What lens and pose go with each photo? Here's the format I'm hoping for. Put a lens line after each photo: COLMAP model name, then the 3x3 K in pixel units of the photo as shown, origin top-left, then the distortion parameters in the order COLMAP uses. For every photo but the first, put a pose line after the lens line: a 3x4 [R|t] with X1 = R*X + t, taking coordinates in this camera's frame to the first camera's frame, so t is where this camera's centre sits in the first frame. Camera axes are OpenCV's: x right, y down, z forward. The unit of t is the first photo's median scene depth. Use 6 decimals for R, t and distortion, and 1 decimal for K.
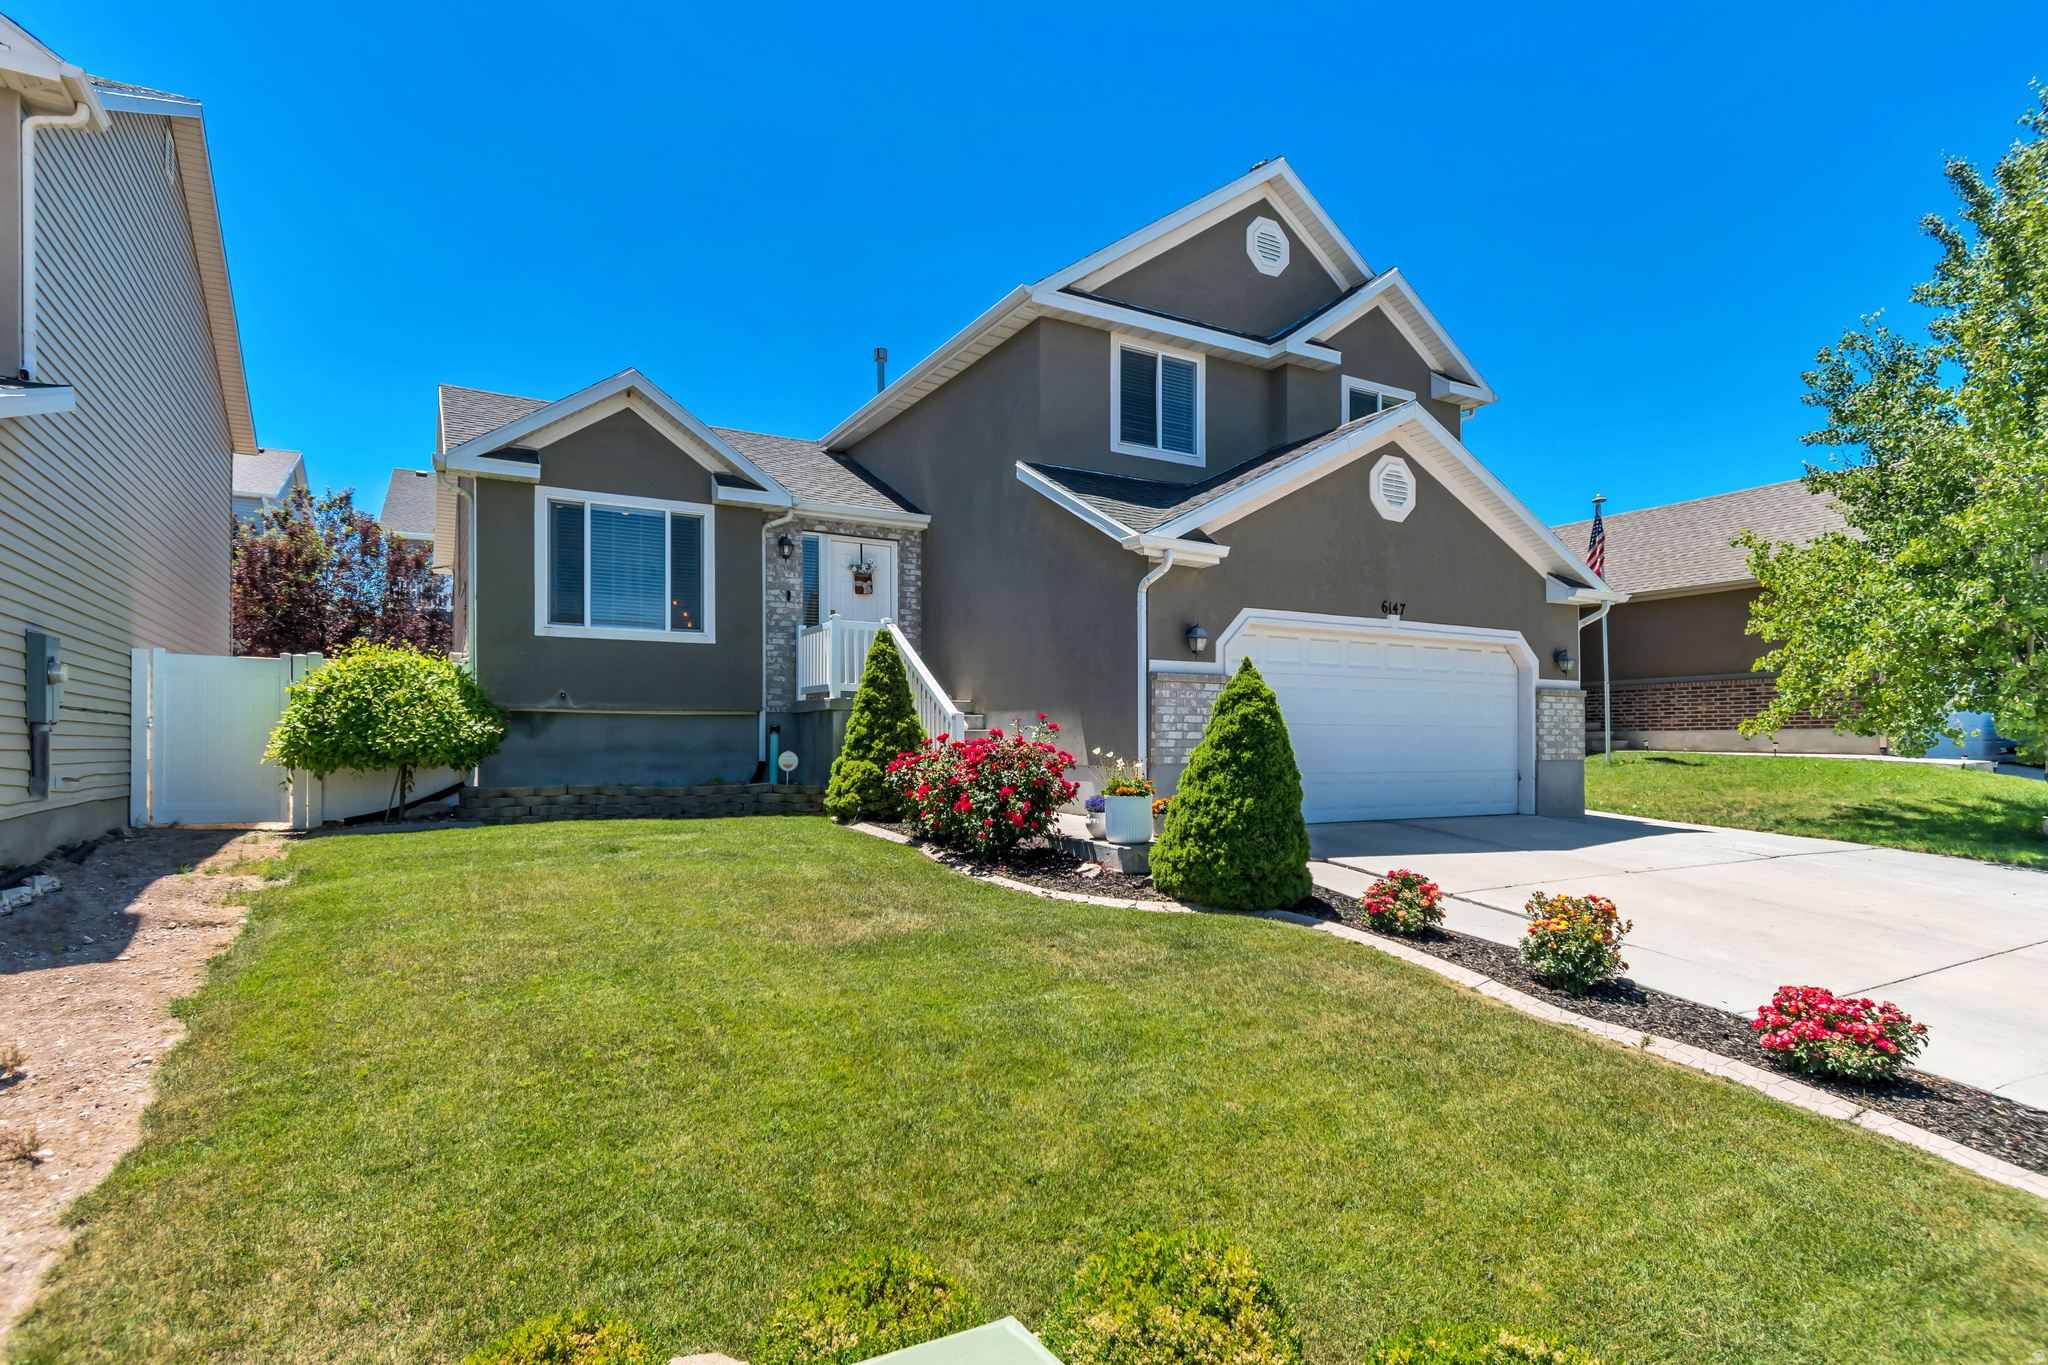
lens RADIAL K [[1088.8, 0, 1087.7], [0, 1088.8, 733.5], [0, 0, 1]] dist [0.007641, -0.001177]
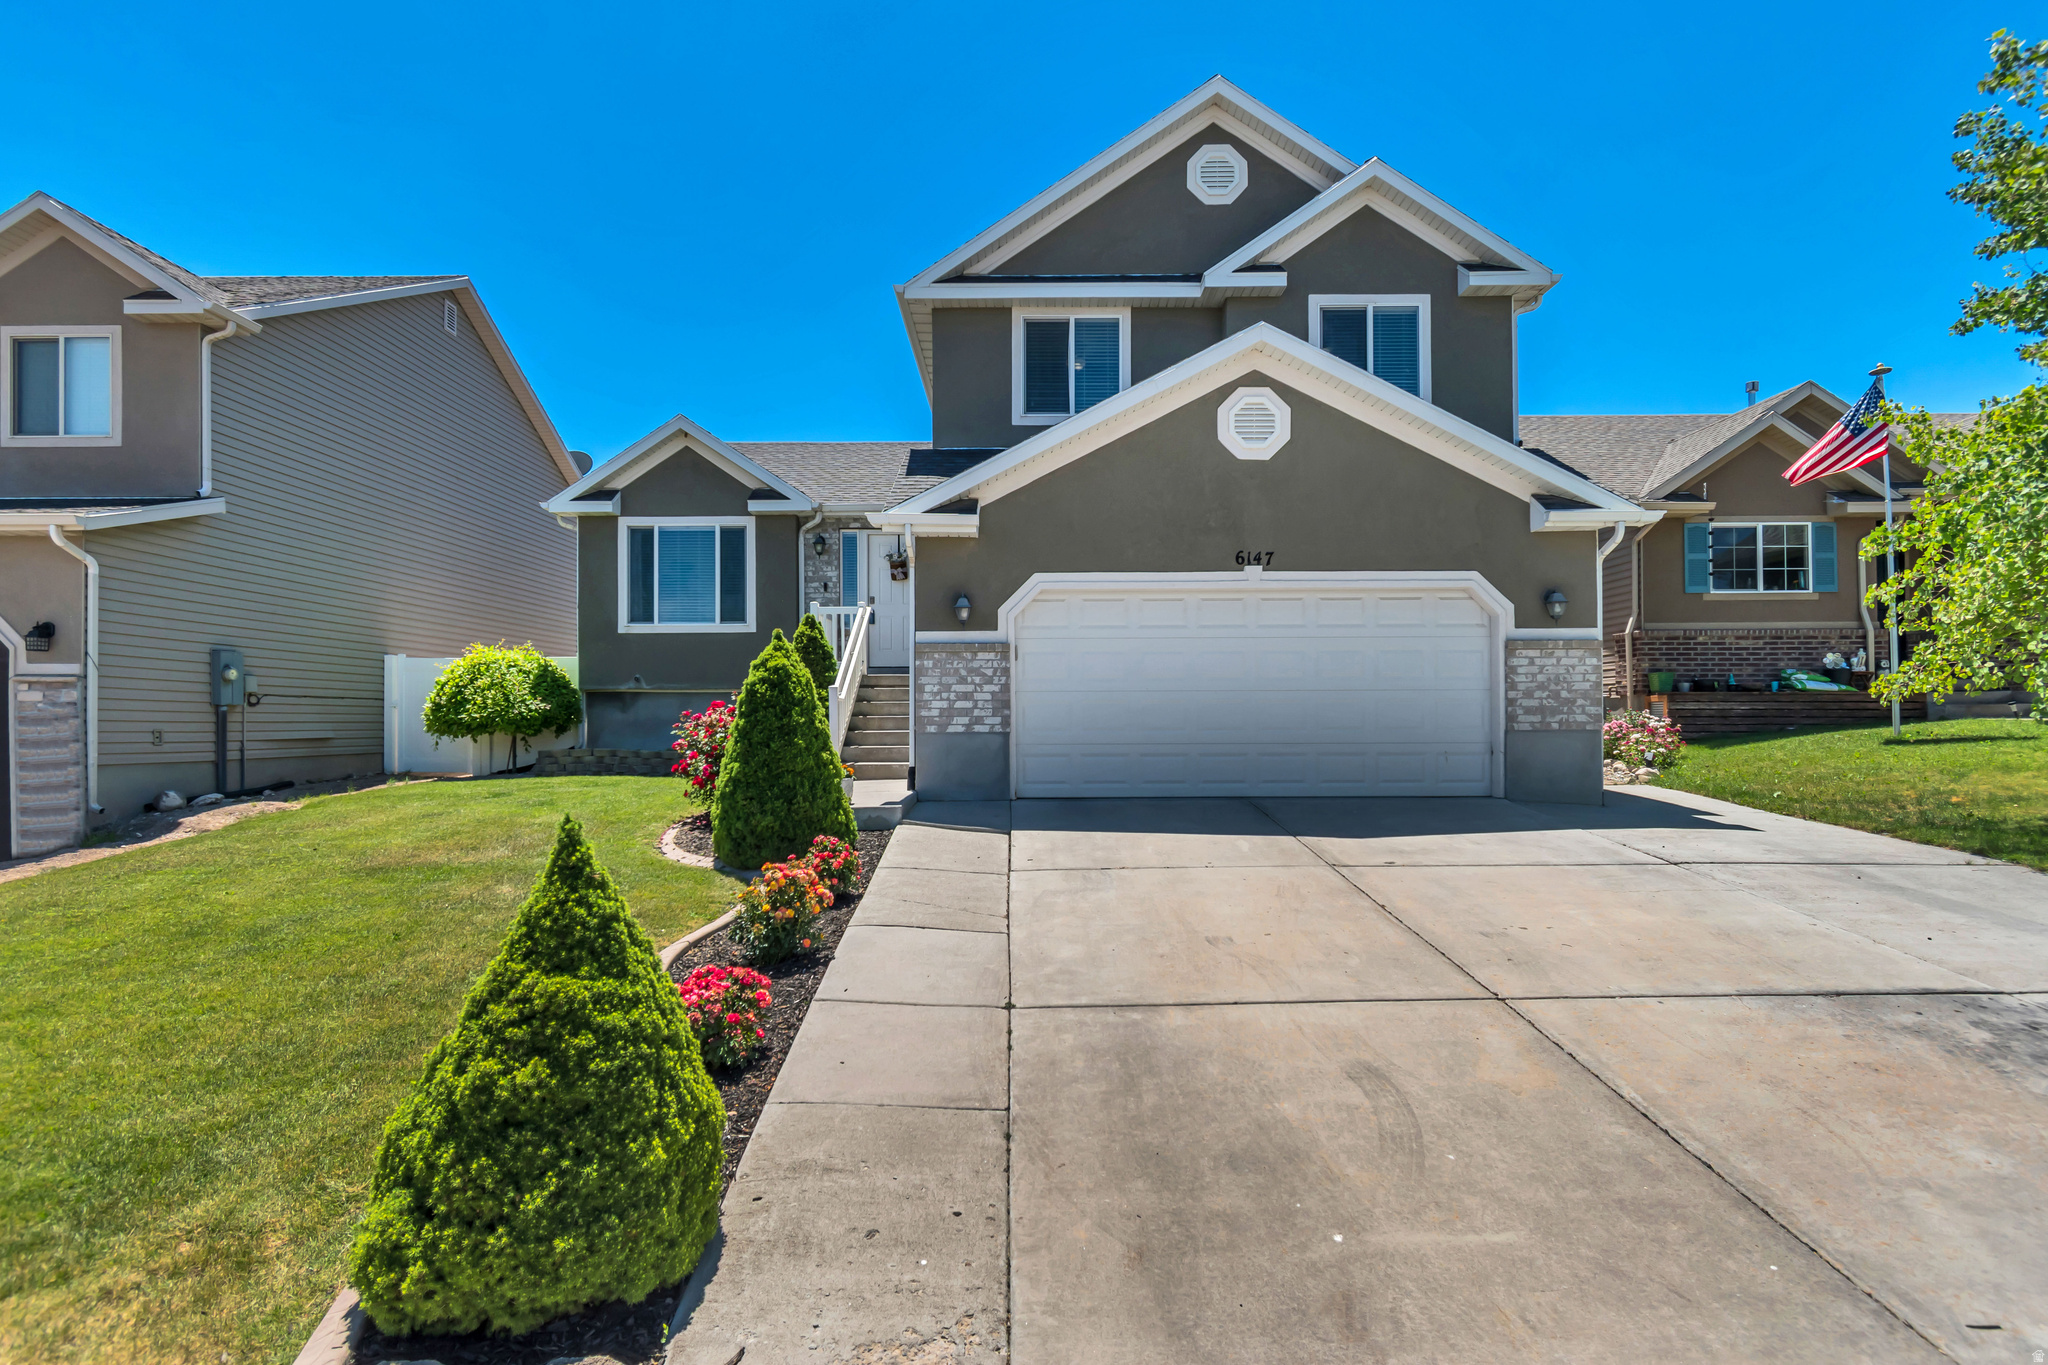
lens RADIAL K [[1088.8, 0, 1029.6], [0, 1088.8, 700.3], [0, 0, 1]] dist [0.007641, -0.001177]
pose [[0.856115, -0.013589, -0.516607, 0.554682], [0.010644, 0.999906, -0.008662, 0.005966], [0.516676, 0.001916, 0.856179, 0.141355]]
